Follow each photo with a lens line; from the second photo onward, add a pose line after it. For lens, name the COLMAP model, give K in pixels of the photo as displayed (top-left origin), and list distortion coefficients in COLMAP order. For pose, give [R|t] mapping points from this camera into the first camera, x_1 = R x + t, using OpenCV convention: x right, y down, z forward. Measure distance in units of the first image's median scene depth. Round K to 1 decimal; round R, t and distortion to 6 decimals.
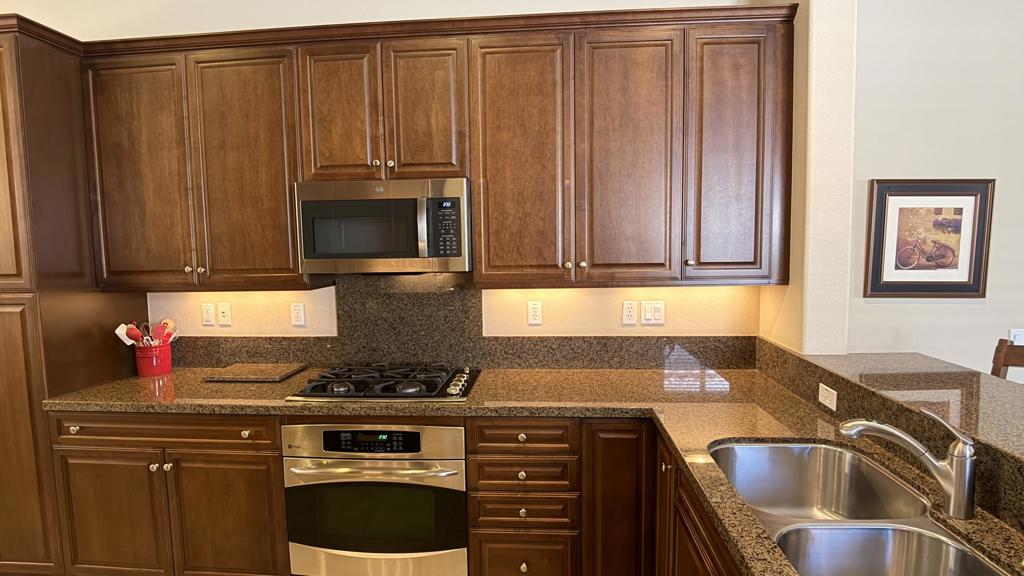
lens RADIAL K [[514.3, 0, 512.0], [0, 514.3, 288.0], [0, 0, 1]] dist [-0.014133, -0.008506]
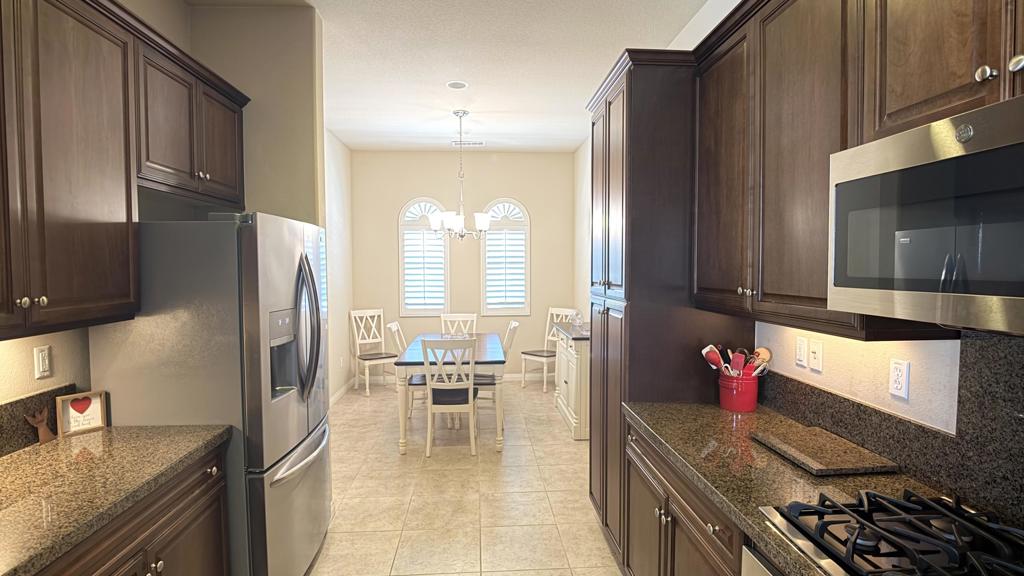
lens RADIAL K [[515.4, 0, 518.9], [0, 515.4, 293.3], [0, 0, 1]] dist [-0.022857, -0.001453]
pose [[0.151167, 0.066836, -0.986246, 0.103824], [-0.084008, 0.994971, 0.054551, -0.049449], [0.984932, 0.074606, 0.156022, 0.565248]]
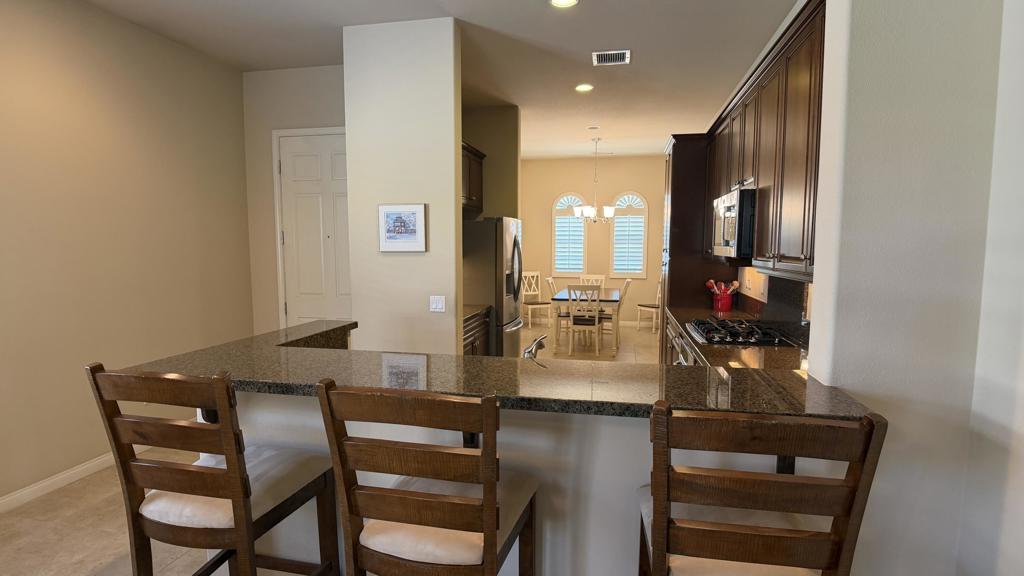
lens RADIAL K [[515.4, 0, 518.9], [0, 515.4, 293.3], [0, 0, 1]] dist [-0.022857, -0.001453]
pose [[-0.122518, 0.110266, -0.986322, 1.348247], [-0.087639, 0.988725, 0.121421, -0.053102], [0.988589, 0.101317, -0.111473, 0.582524]]
